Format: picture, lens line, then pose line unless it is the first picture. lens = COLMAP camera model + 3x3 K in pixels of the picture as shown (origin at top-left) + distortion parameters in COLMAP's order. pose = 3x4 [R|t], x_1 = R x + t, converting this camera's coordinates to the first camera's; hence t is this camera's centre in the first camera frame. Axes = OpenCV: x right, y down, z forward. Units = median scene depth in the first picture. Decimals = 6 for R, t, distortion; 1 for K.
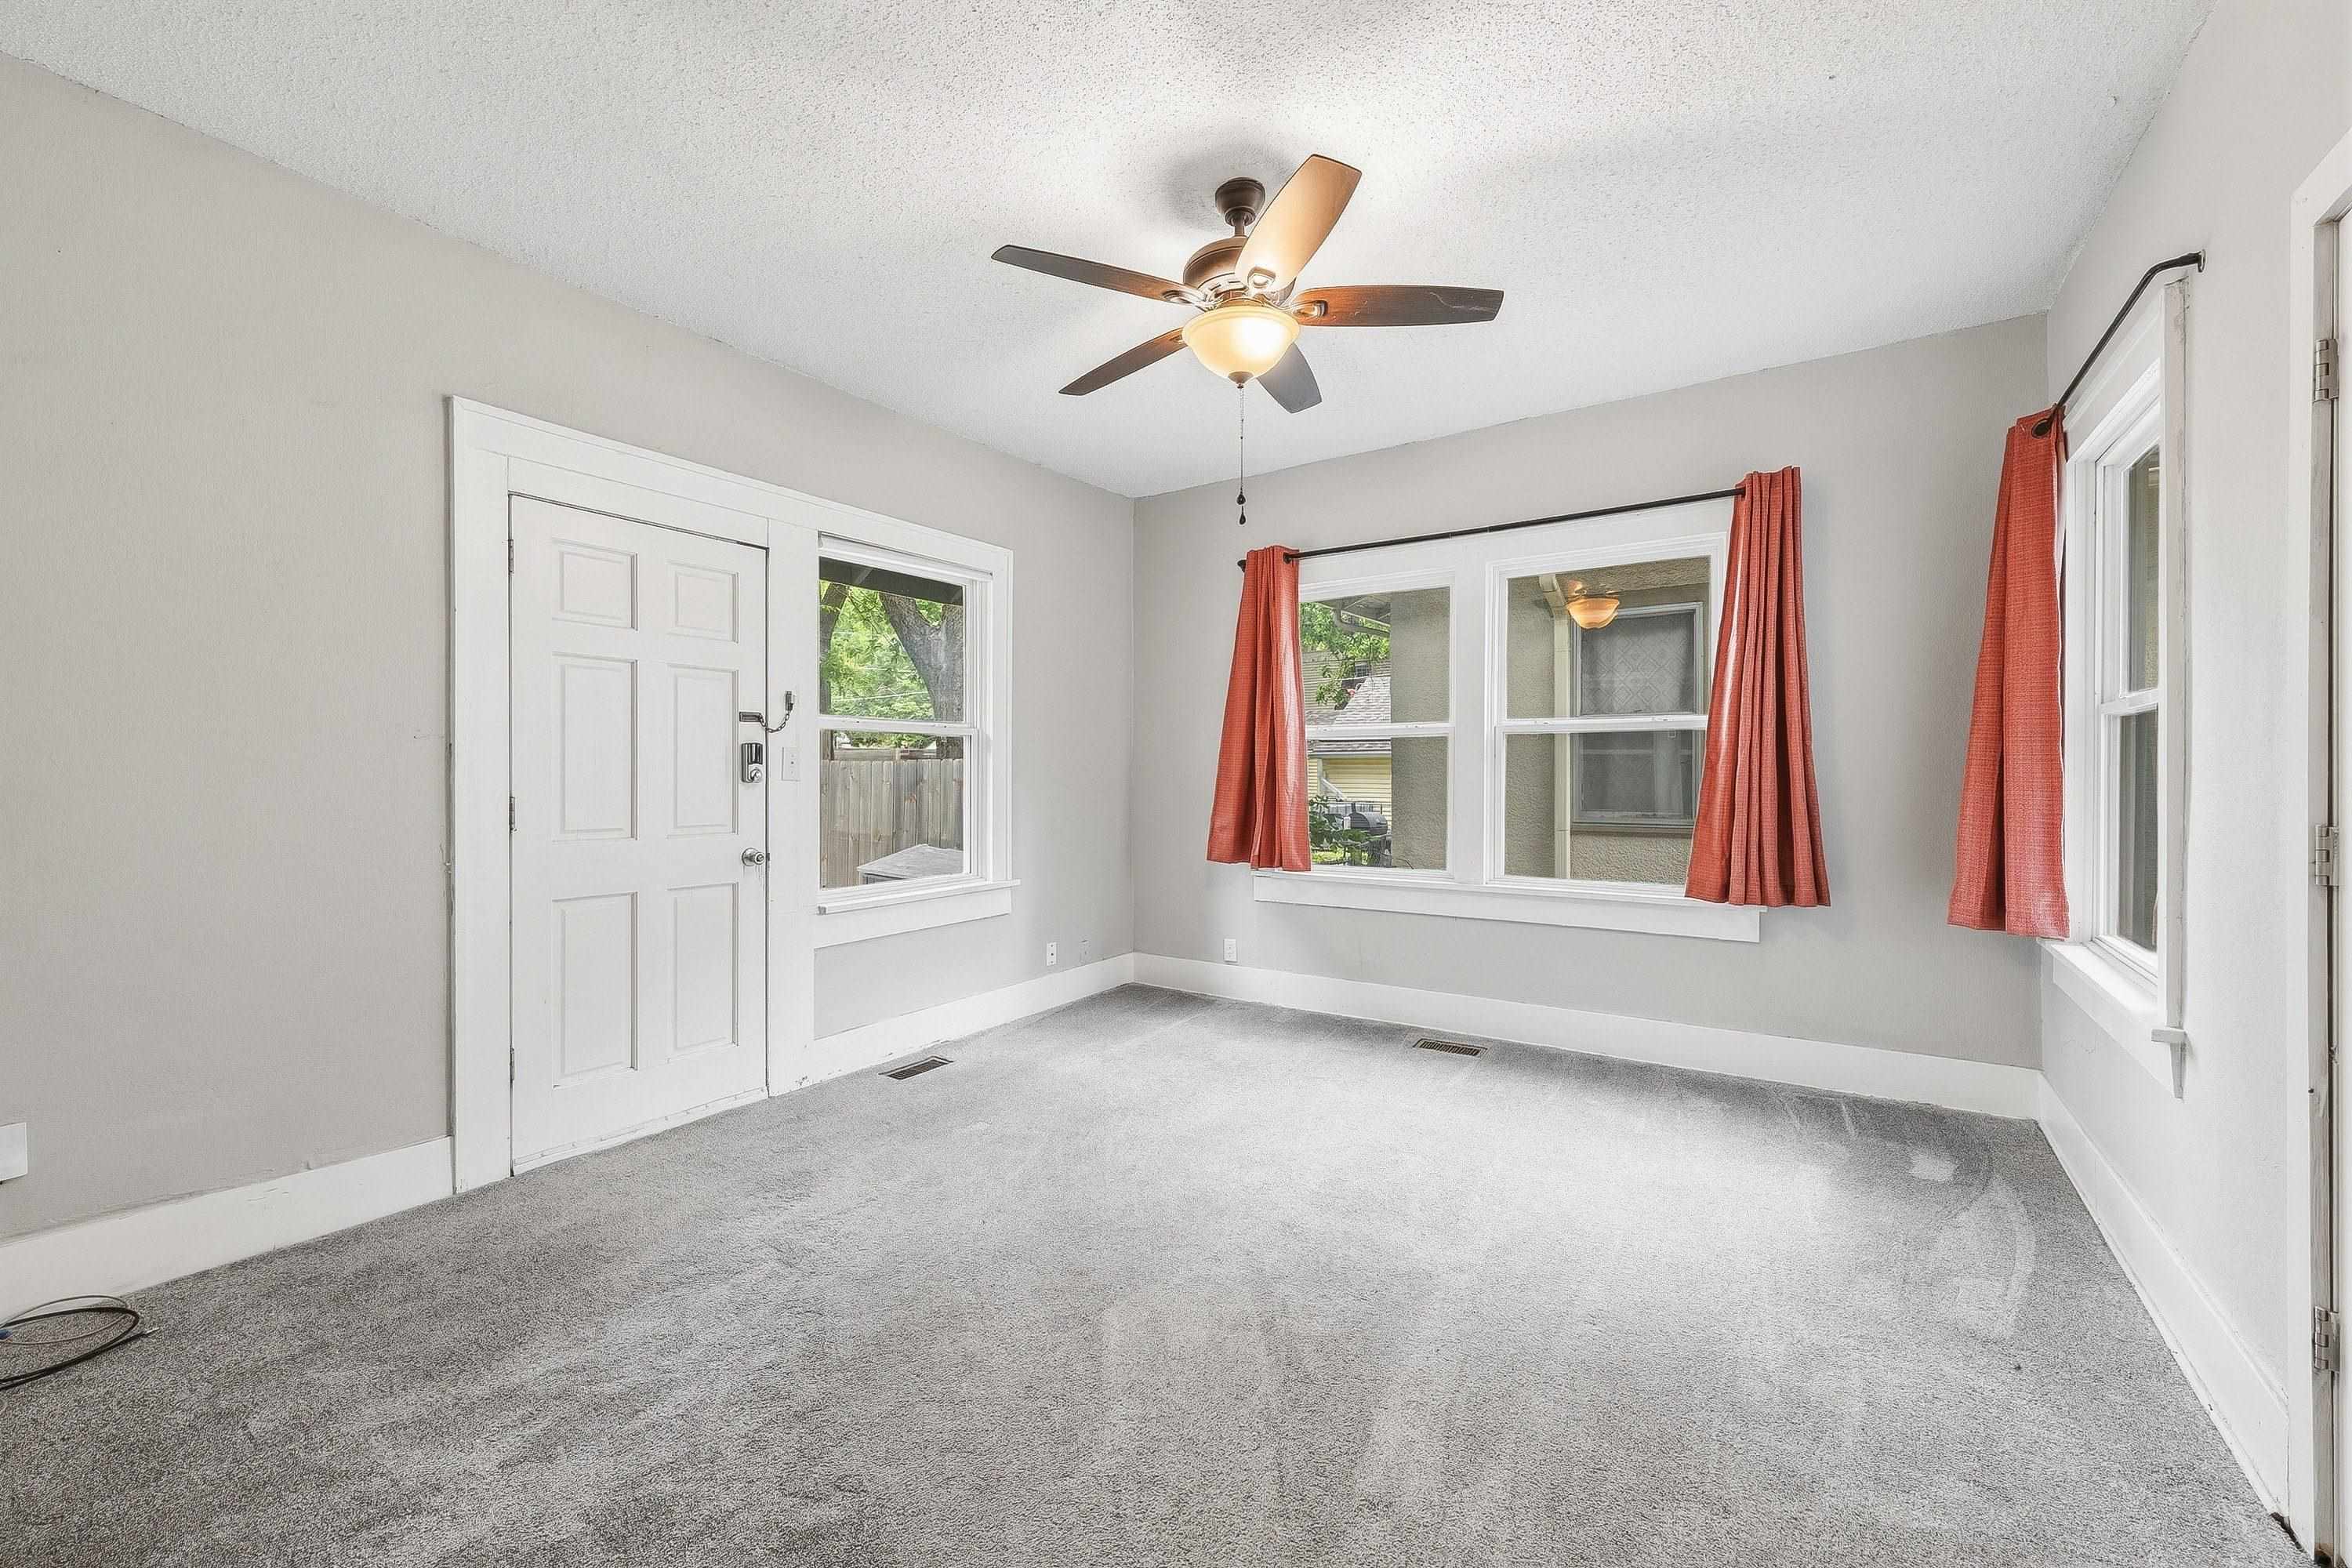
lens RADIAL K [[958.6, 0, 1150.2], [0, 958.6, 785.2], [0, 0, 1]] dist [0.000976, 0.000284]
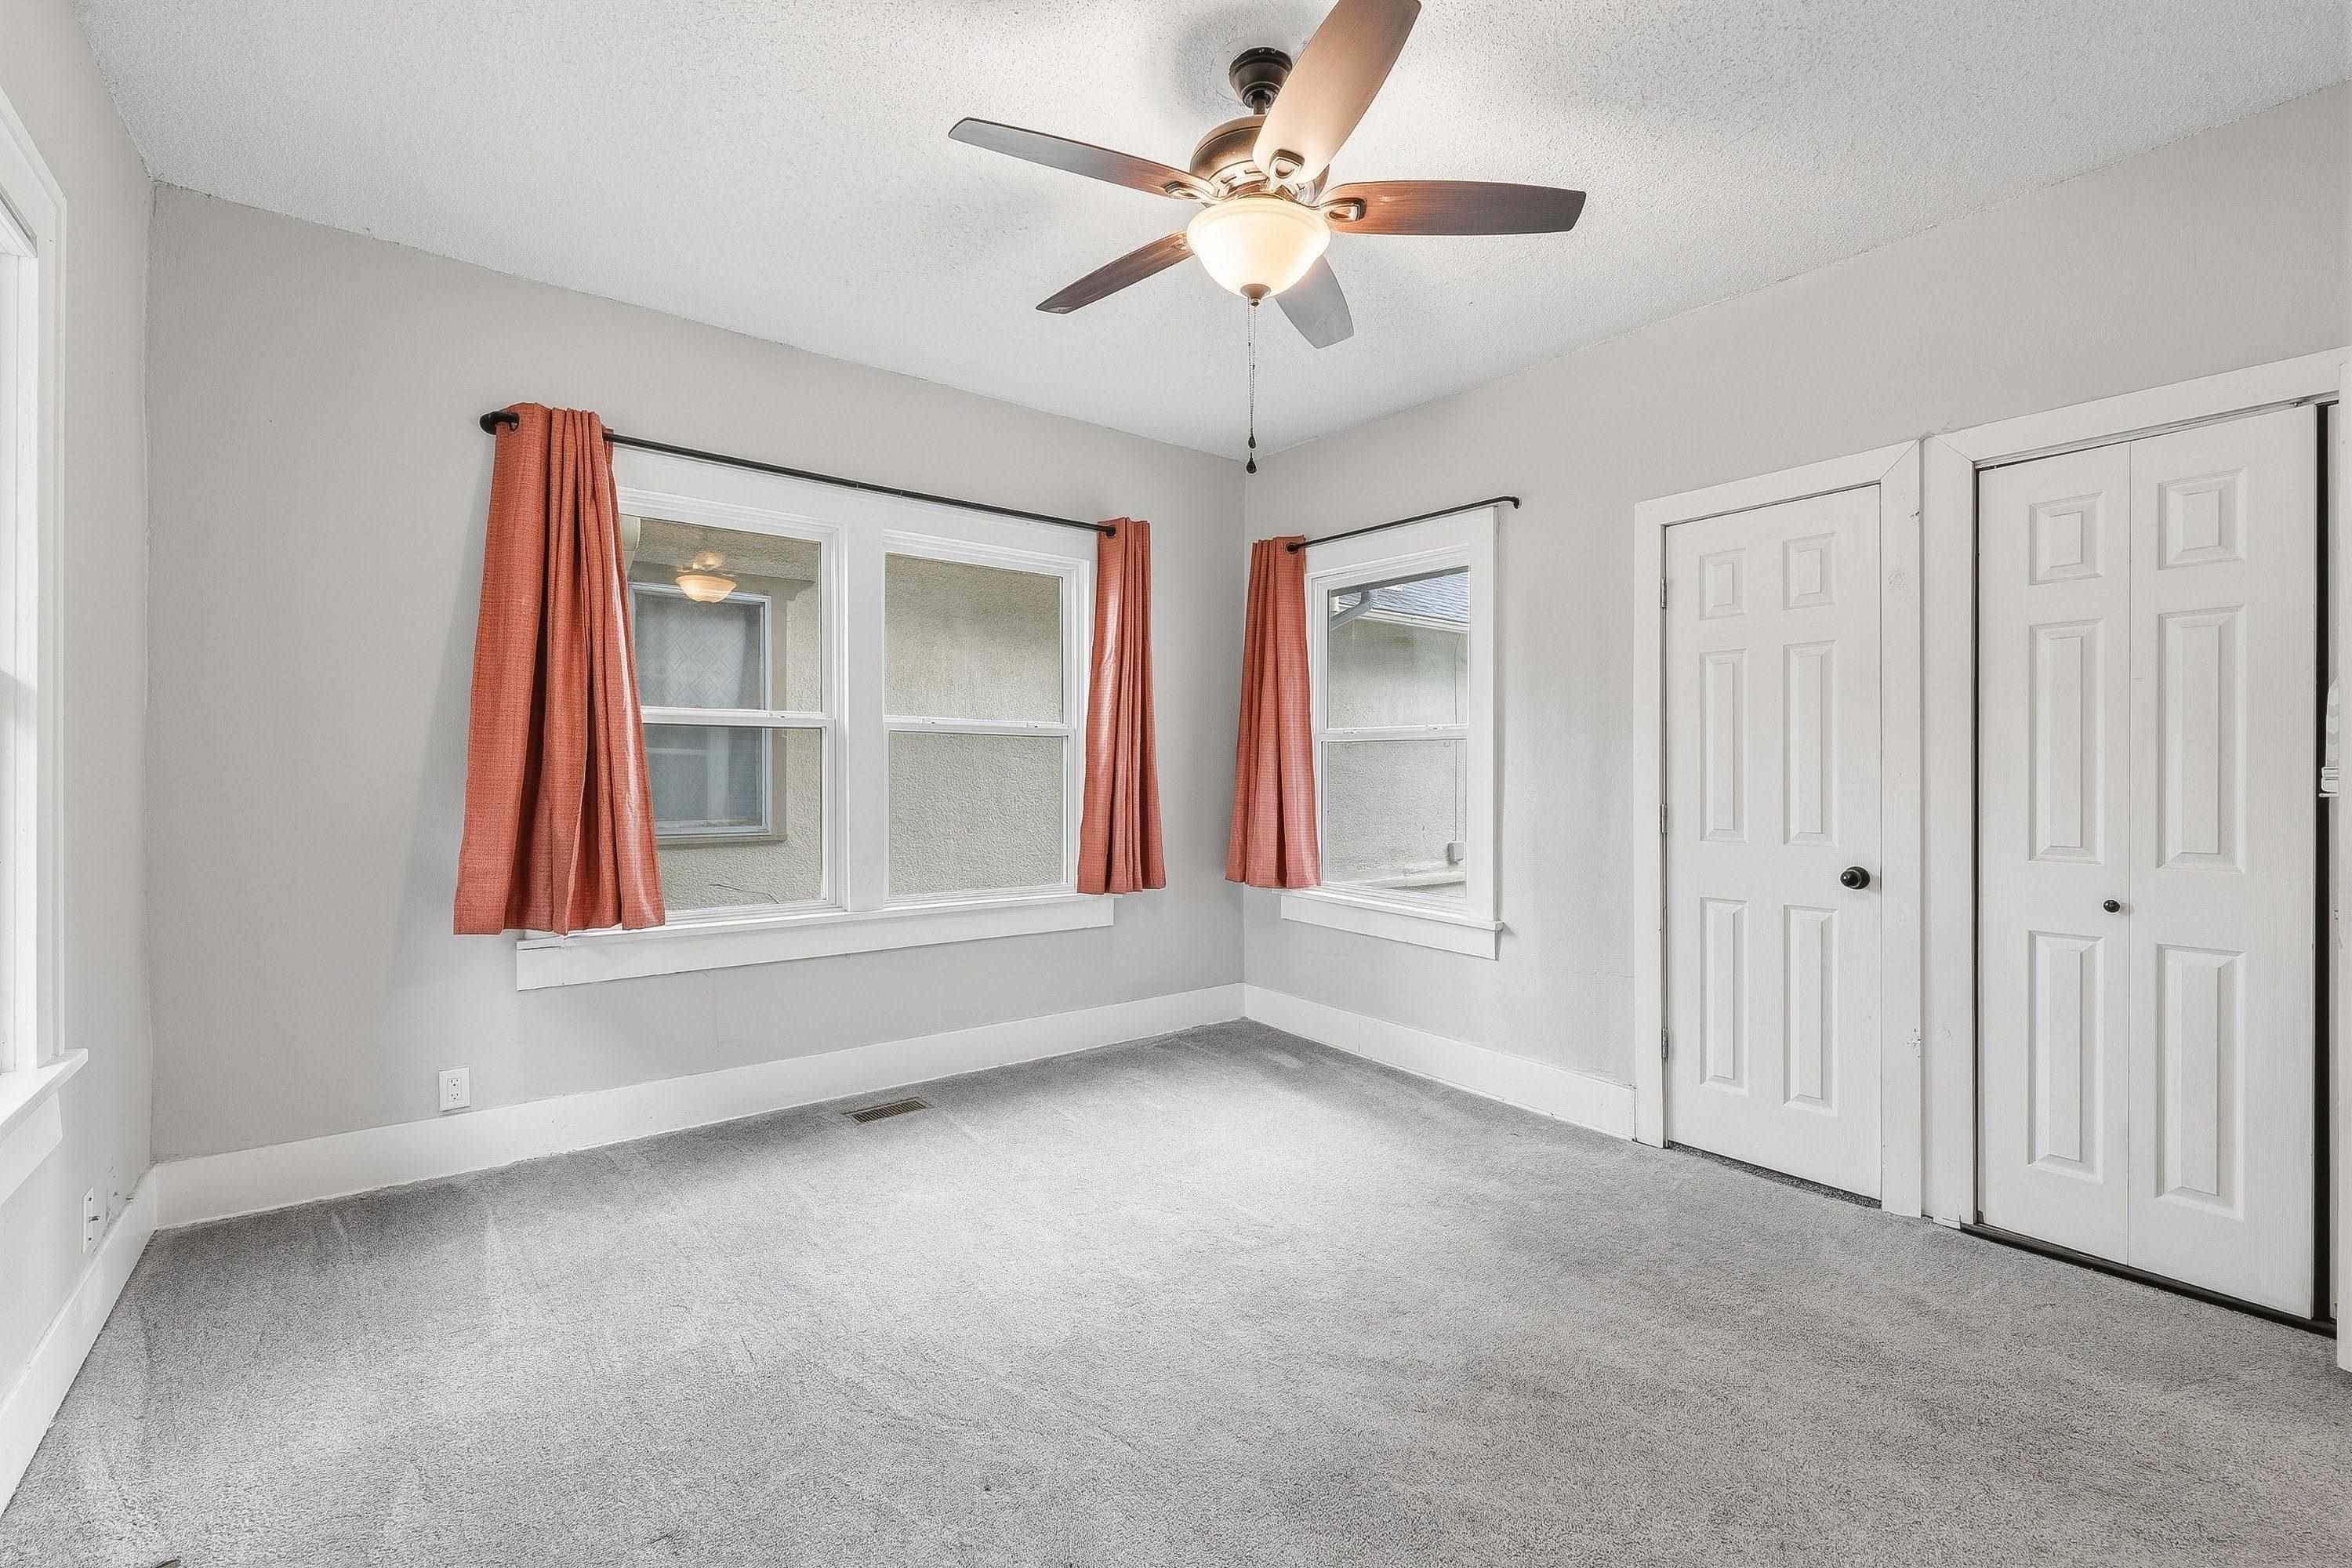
lens RADIAL K [[1039.0, 0, 1186.0], [0, 1039.0, 776.0], [0, 0, 1]] dist [0.010278, 0.000097]
pose [[0.269111, 0.002415, 0.963106, -0.495707], [0.008223, 0.999955, -0.004805, -0.007293], [-0.963074, 0.009213, 0.269079, 0.527257]]
